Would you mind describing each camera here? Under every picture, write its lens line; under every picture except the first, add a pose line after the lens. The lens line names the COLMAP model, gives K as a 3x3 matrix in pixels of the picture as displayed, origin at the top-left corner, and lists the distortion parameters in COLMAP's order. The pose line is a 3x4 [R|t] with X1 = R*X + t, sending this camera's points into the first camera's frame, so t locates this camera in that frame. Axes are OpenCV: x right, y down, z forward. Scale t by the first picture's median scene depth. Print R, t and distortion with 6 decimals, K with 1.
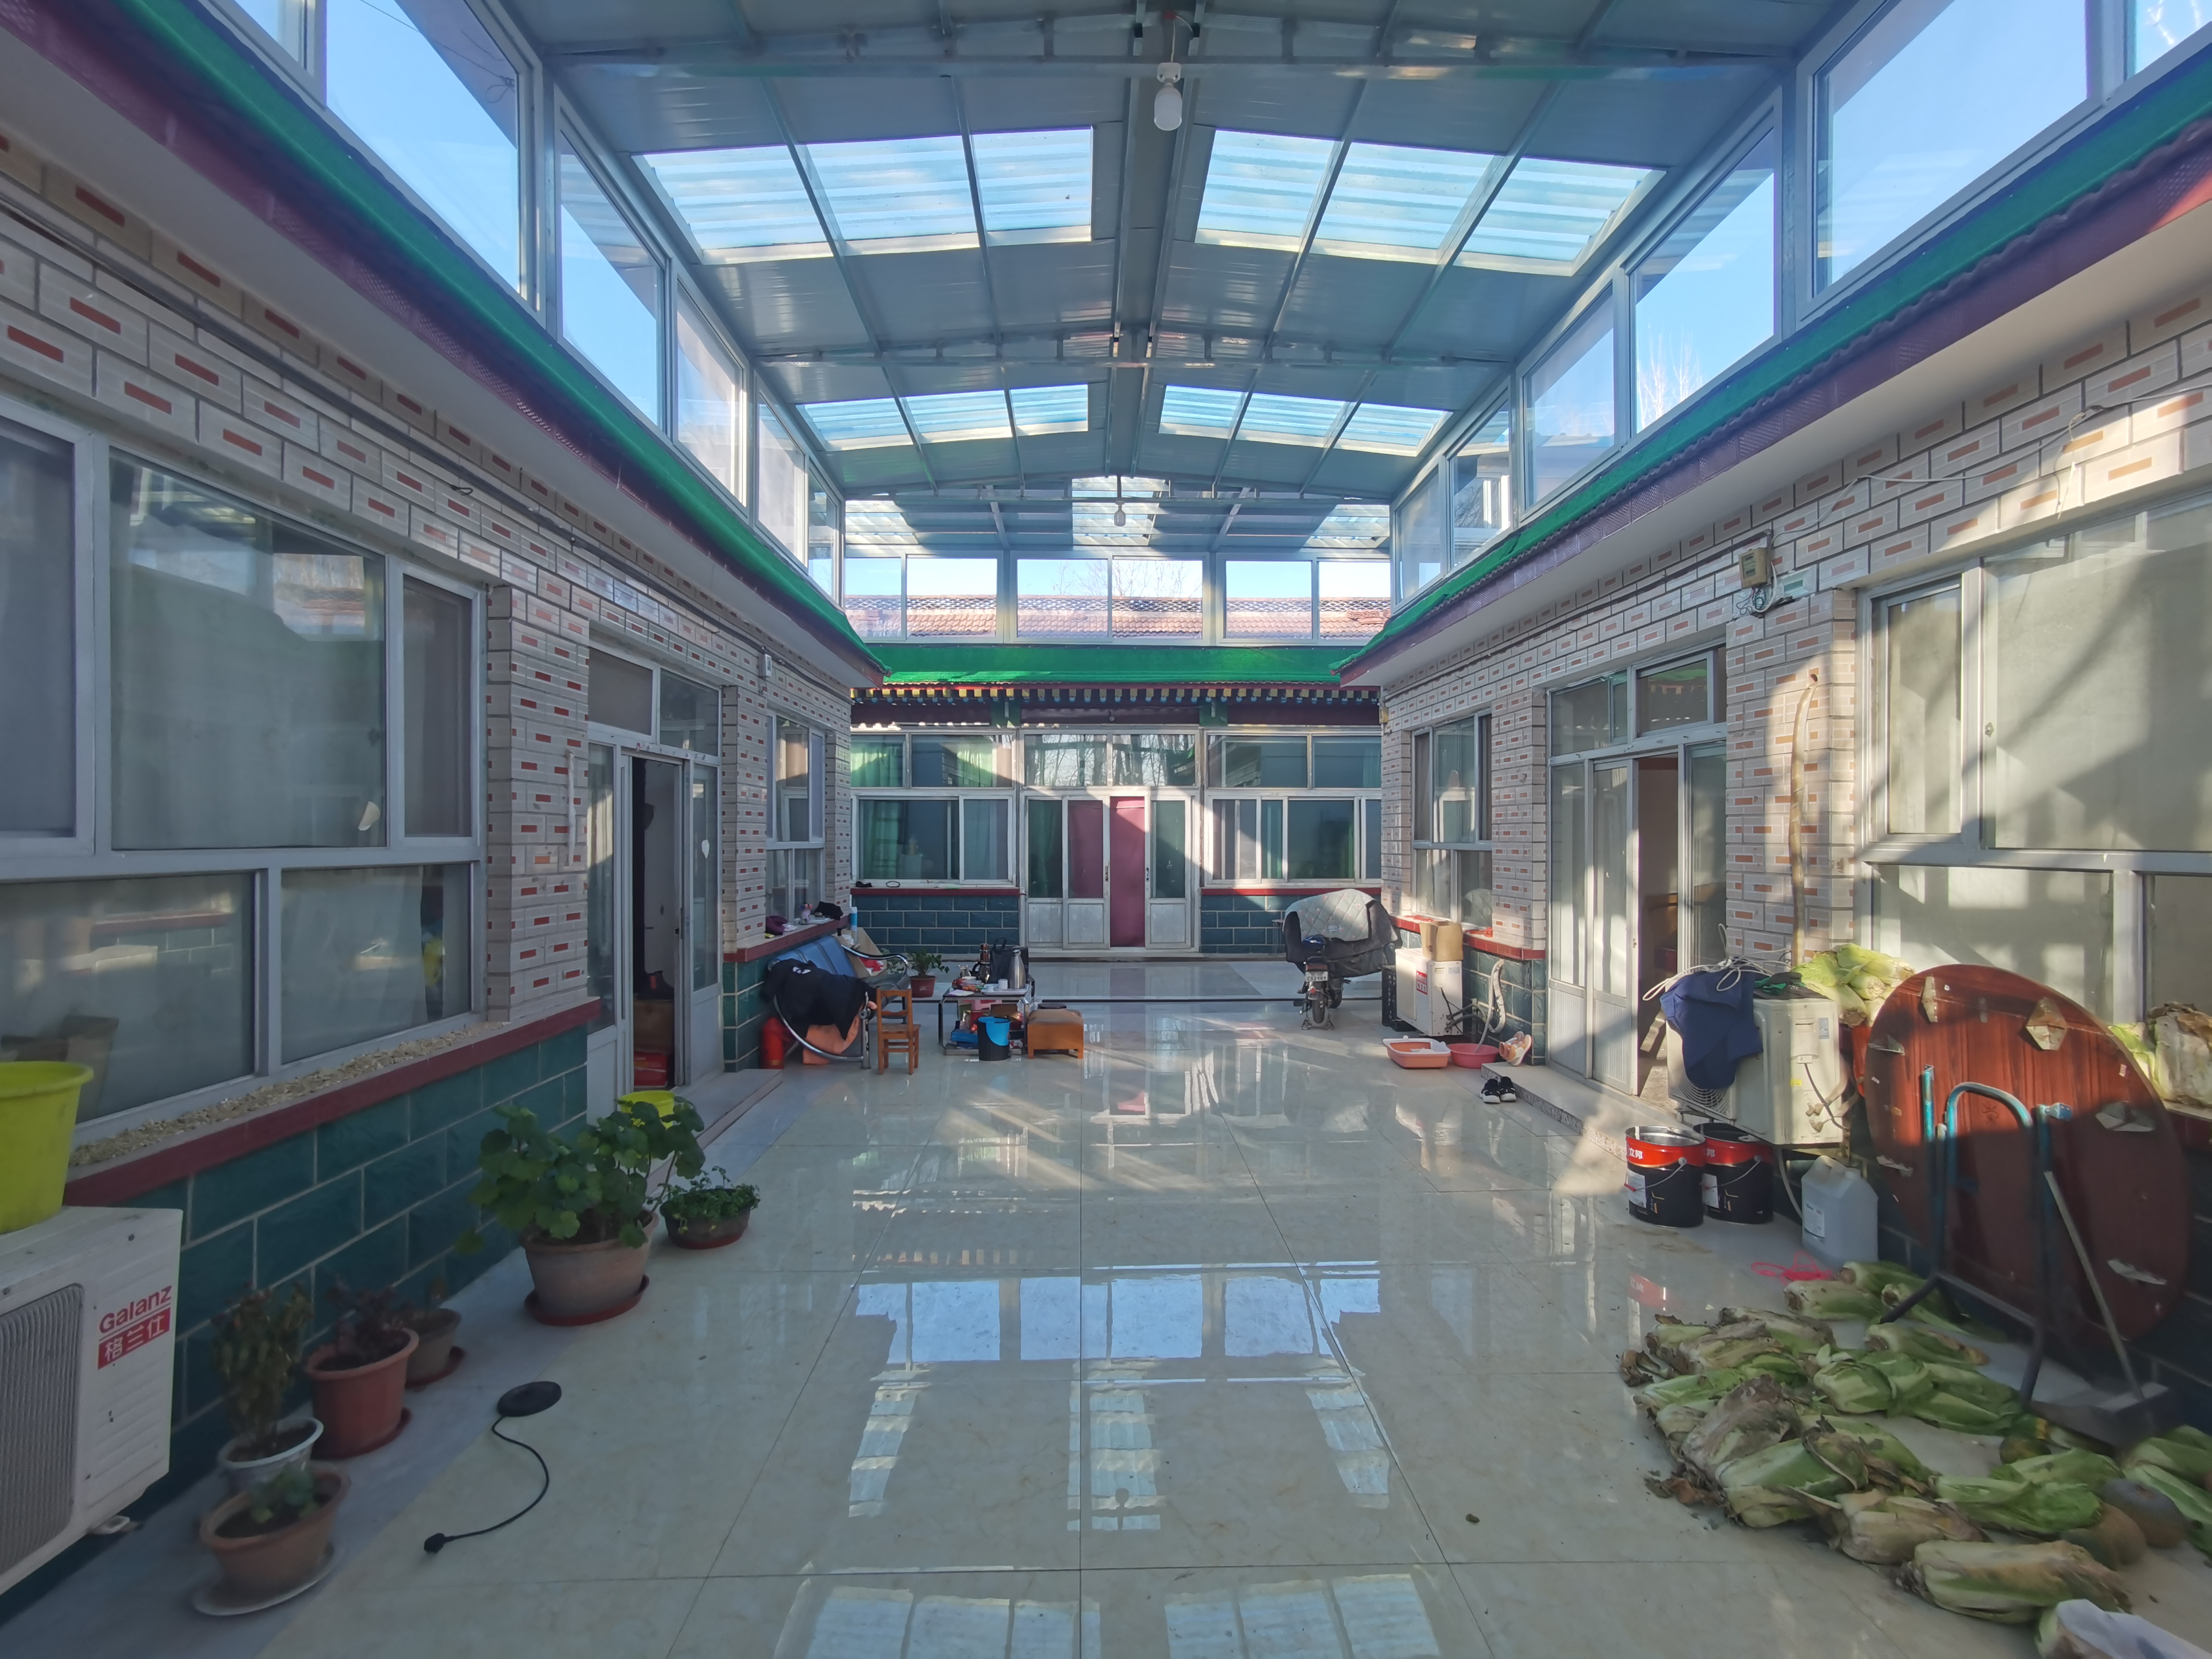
lens RADIAL K [[1102.2, 0, 1110.6], [0, 1102.2, 838.5], [0, 0, 1]] dist [-0.002641, 0.000816]
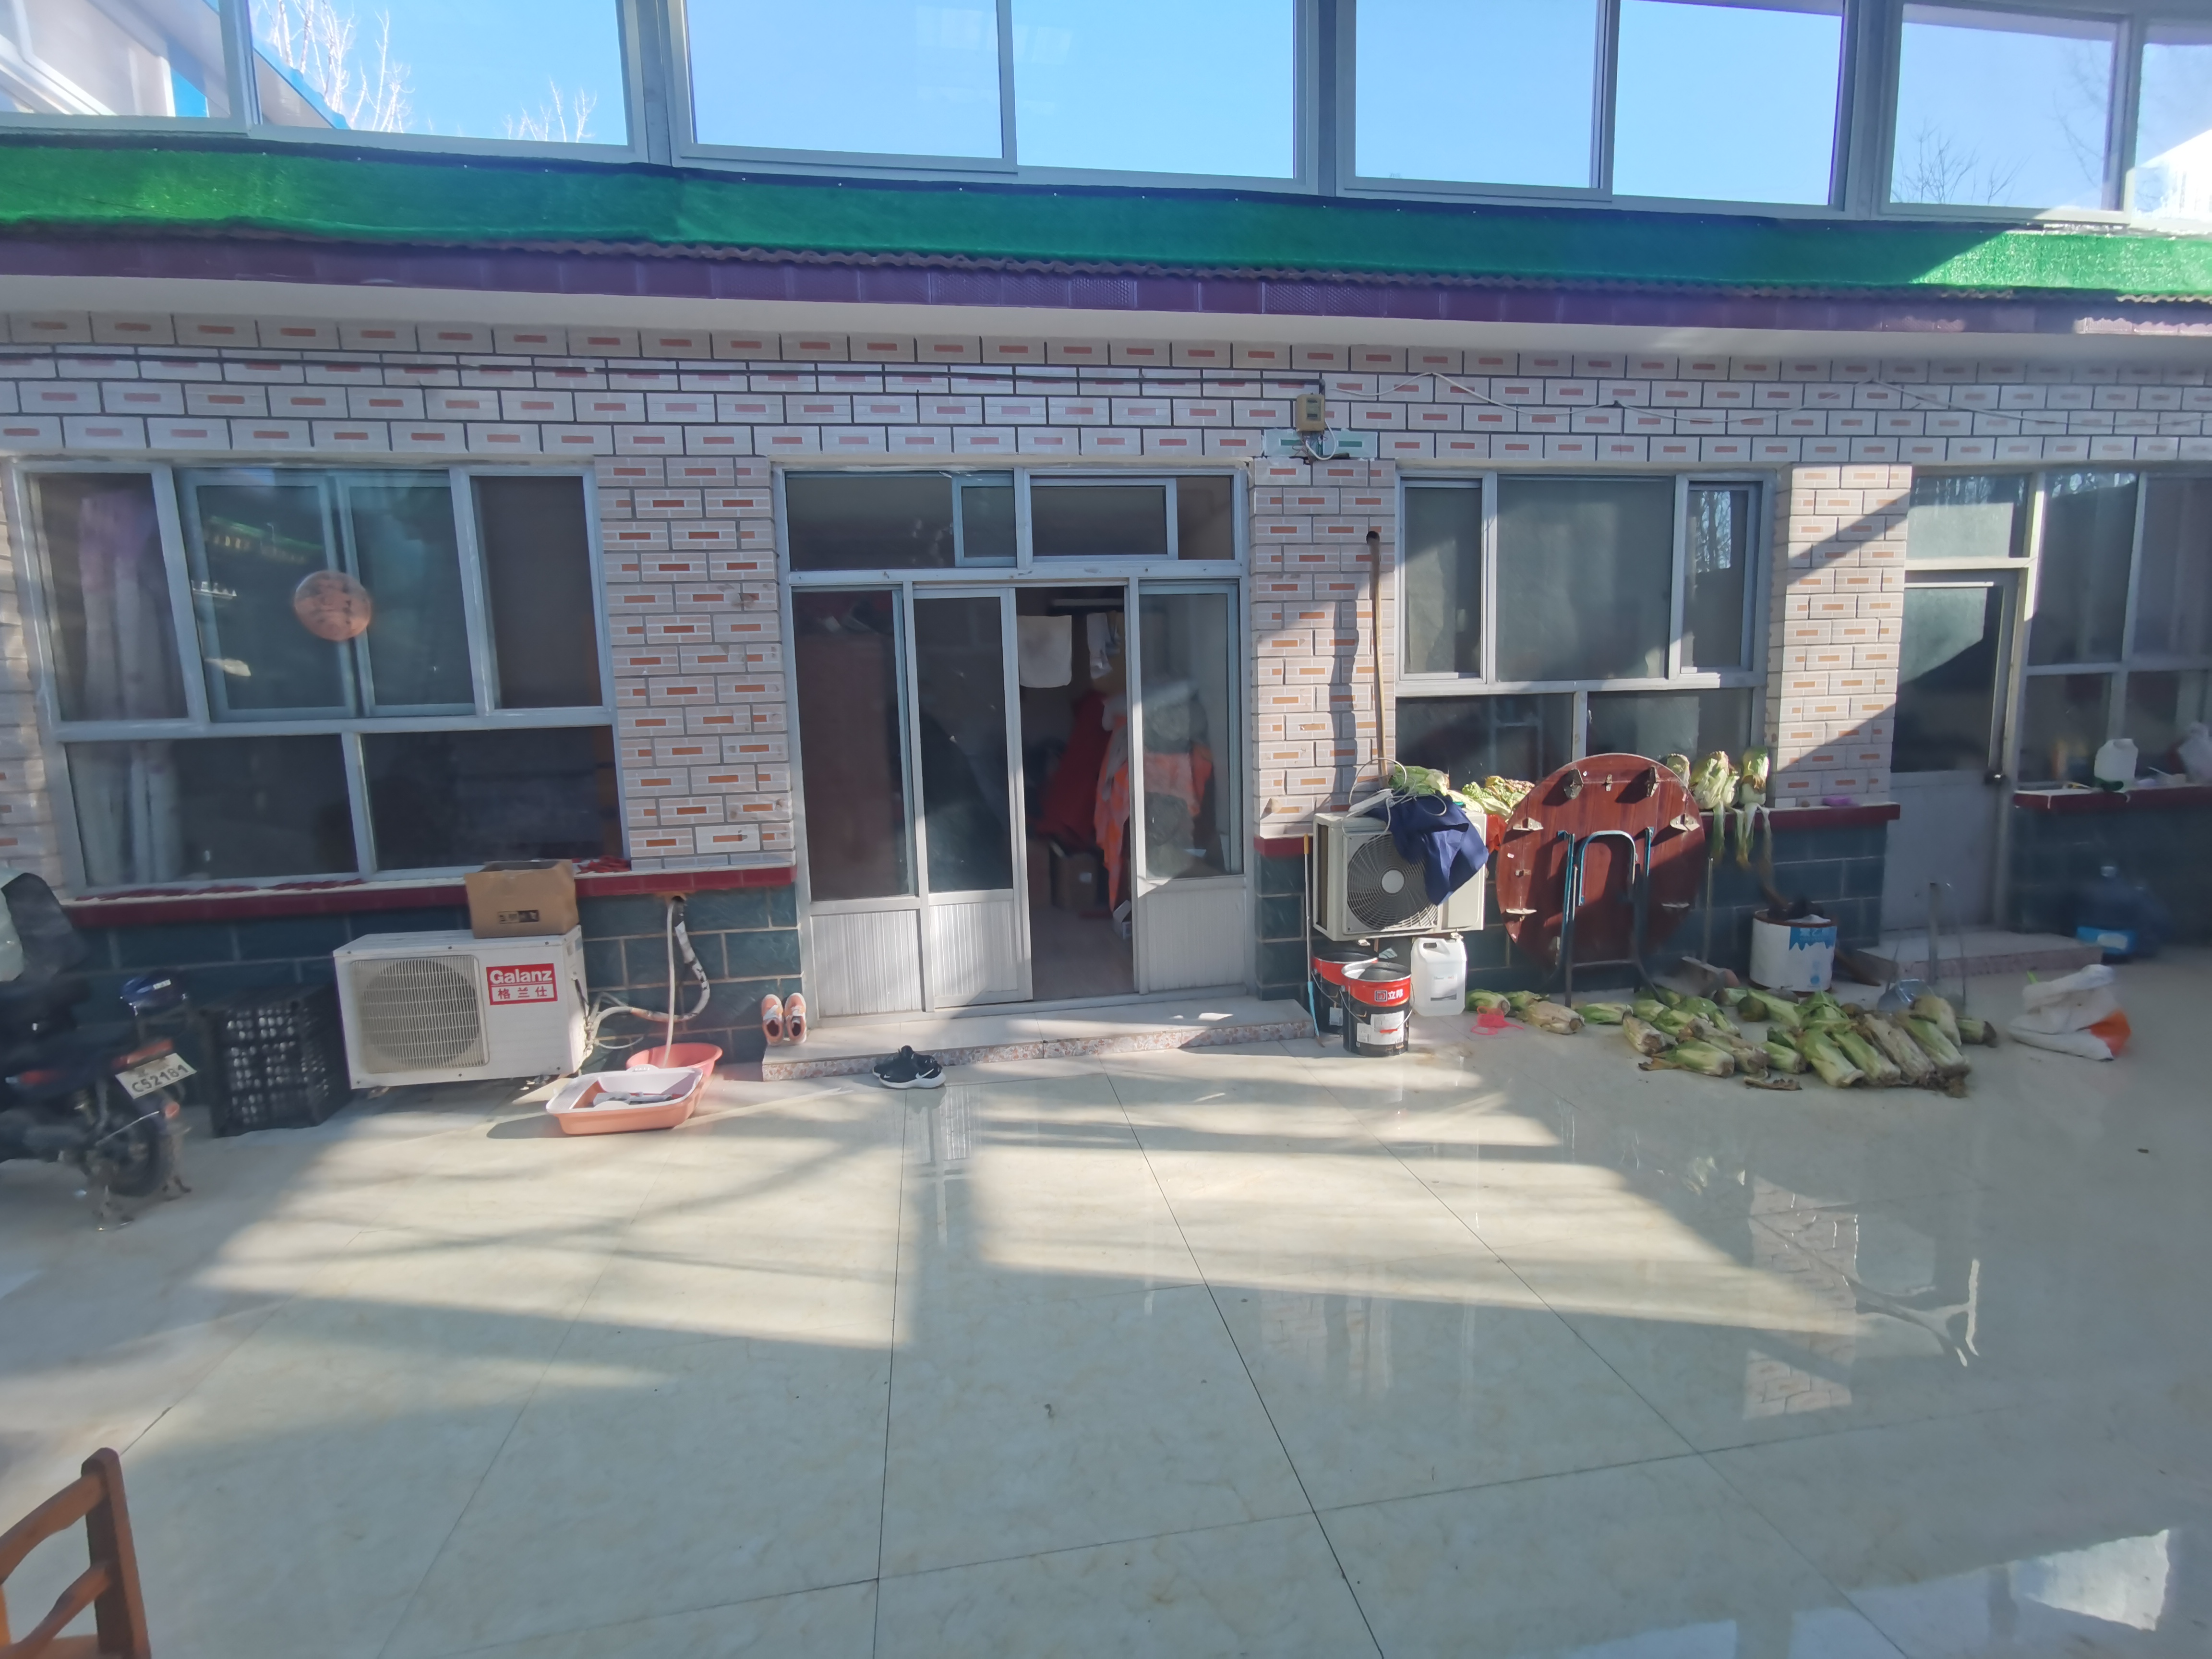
lens RADIAL K [[1102.2, 0, 1095.4], [0, 1102.2, 830.6], [0, 0, 1]] dist [-0.002641, 0.000816]
pose [[-0.140286, -0.115931, 0.983300, -0.468522], [0.023426, 0.992455, 0.120353, 0.014992], [-0.989834, 0.039918, -0.136511, 1.410032]]
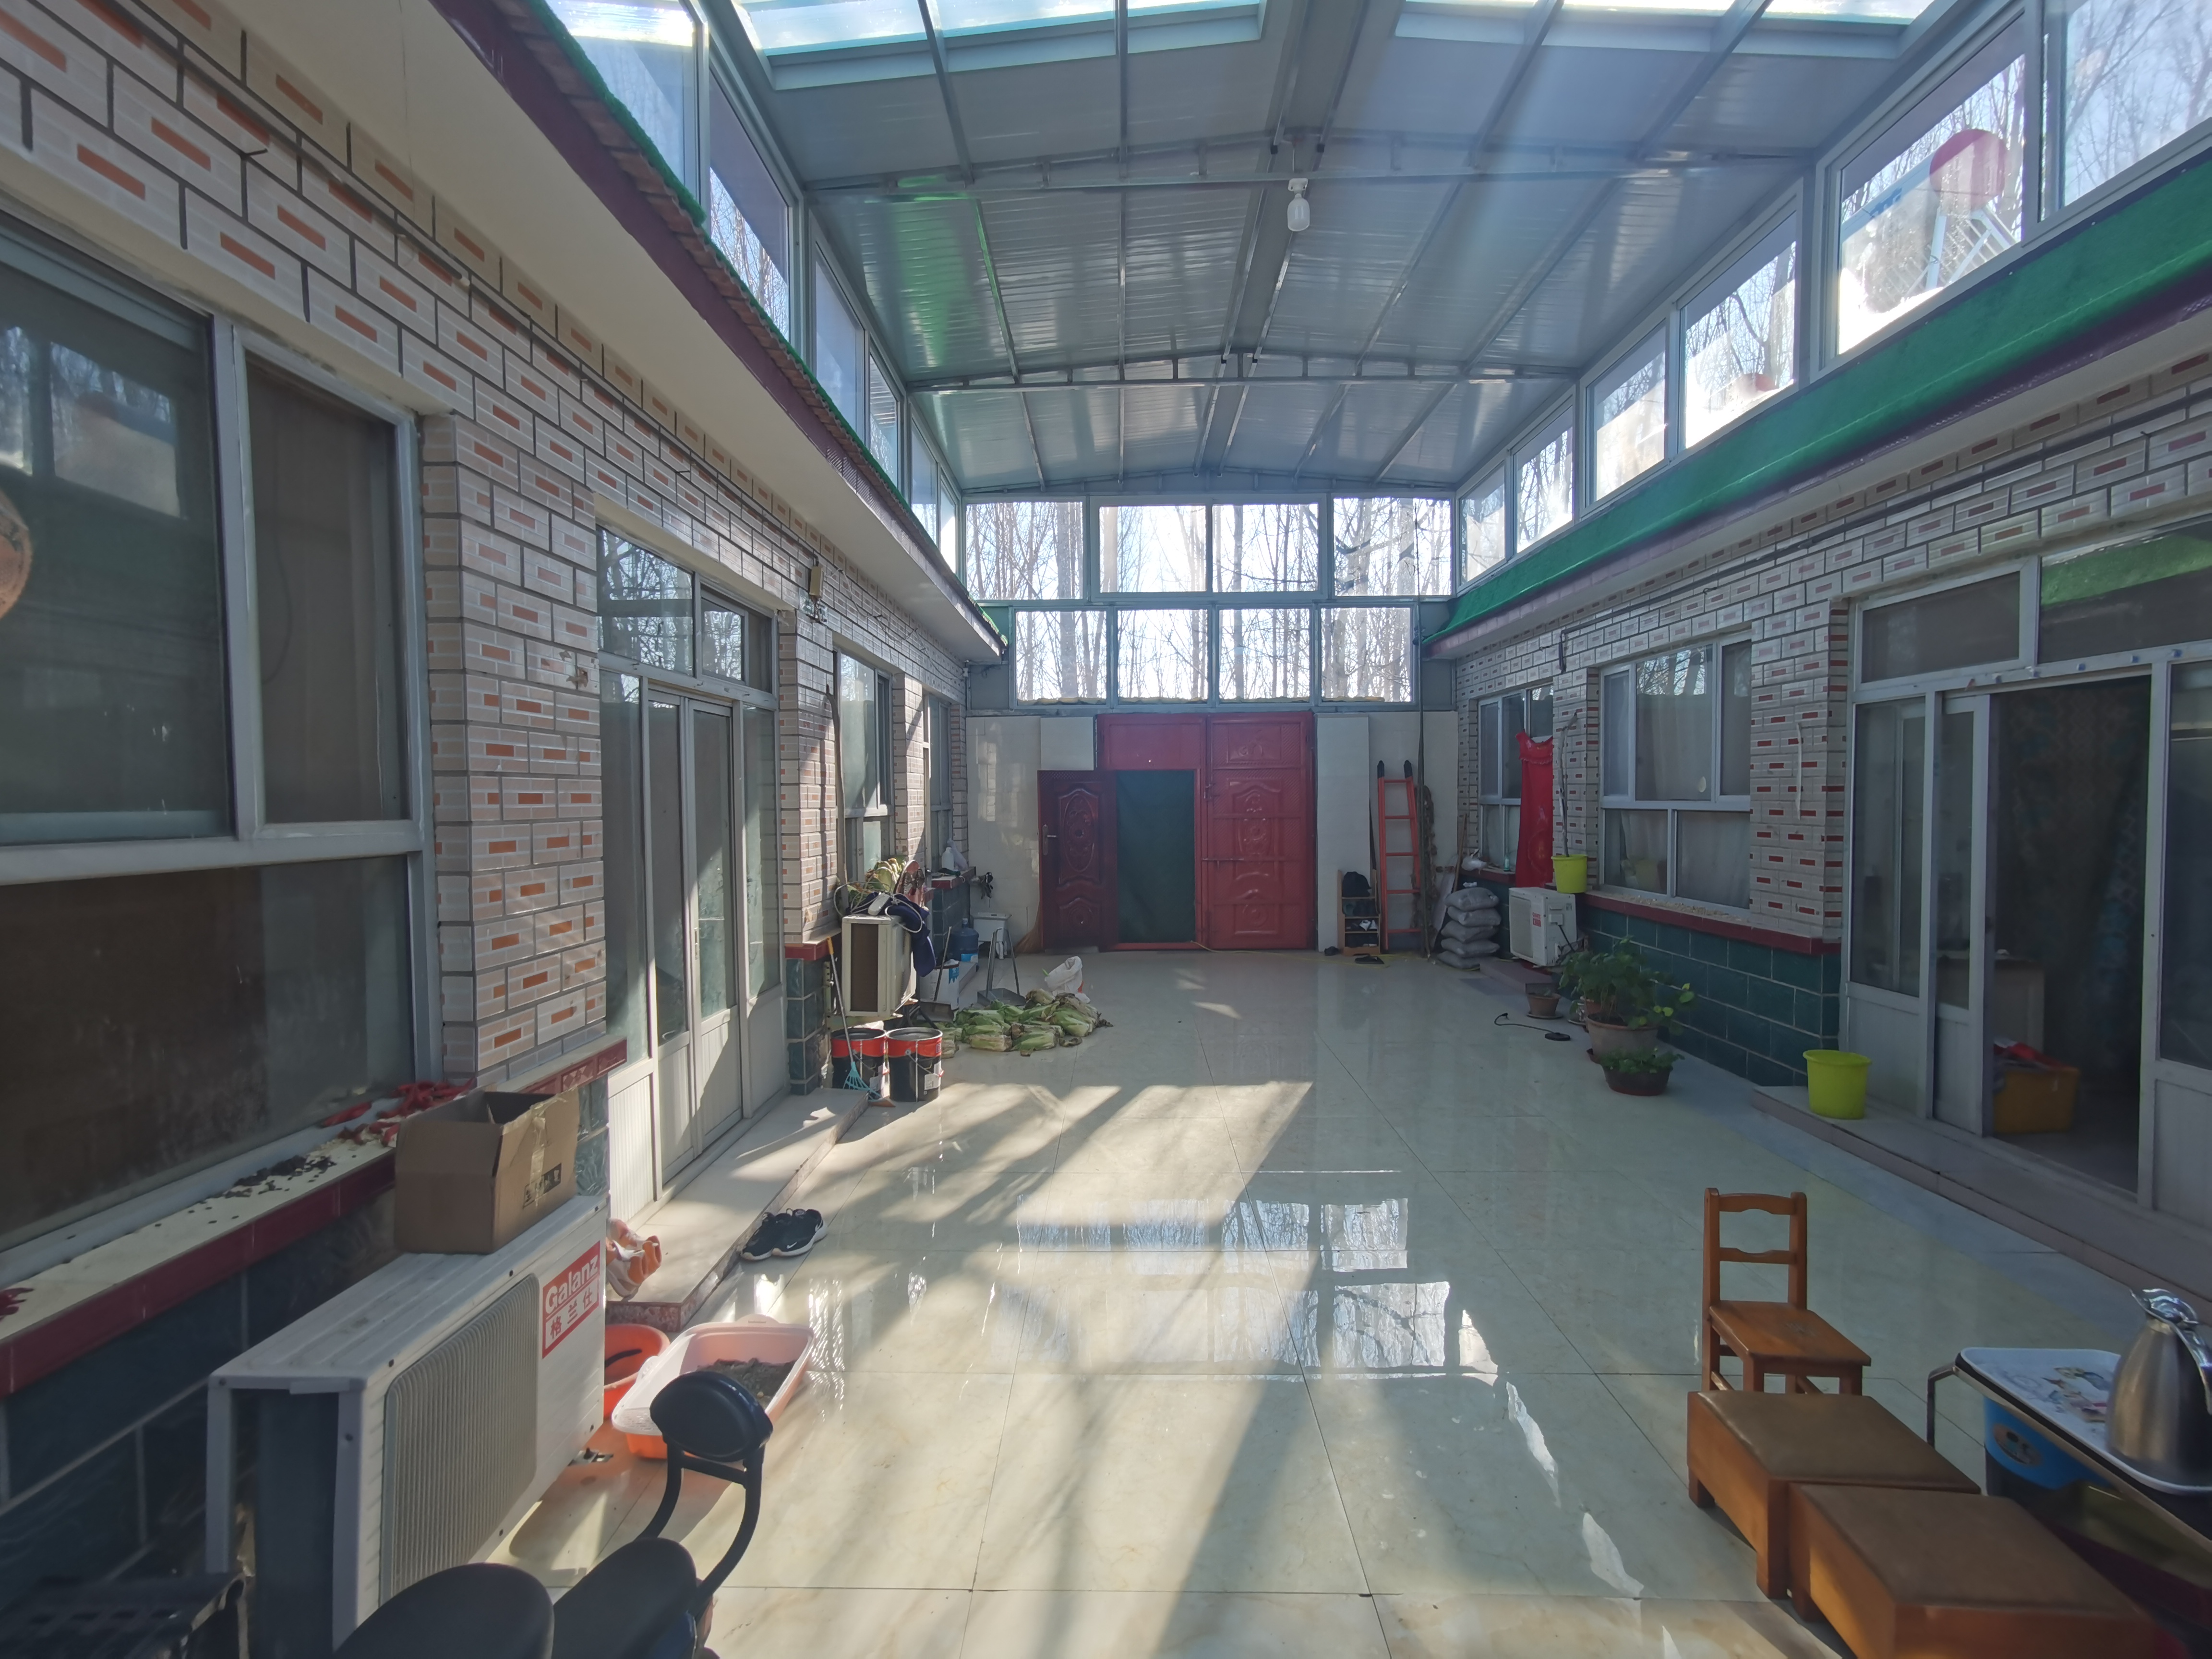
lens RADIAL K [[1102.2, 0, 1087.8], [0, 1102.2, 841.6], [0, 0, 1]] dist [-0.002641, 0.000816]
pose [[-0.999089, 0.009623, 0.041584, 0.273551], [0.010975, 0.999415, 0.032397, 0.008384], [-0.041248, 0.032824, -0.998610, 2.348349]]
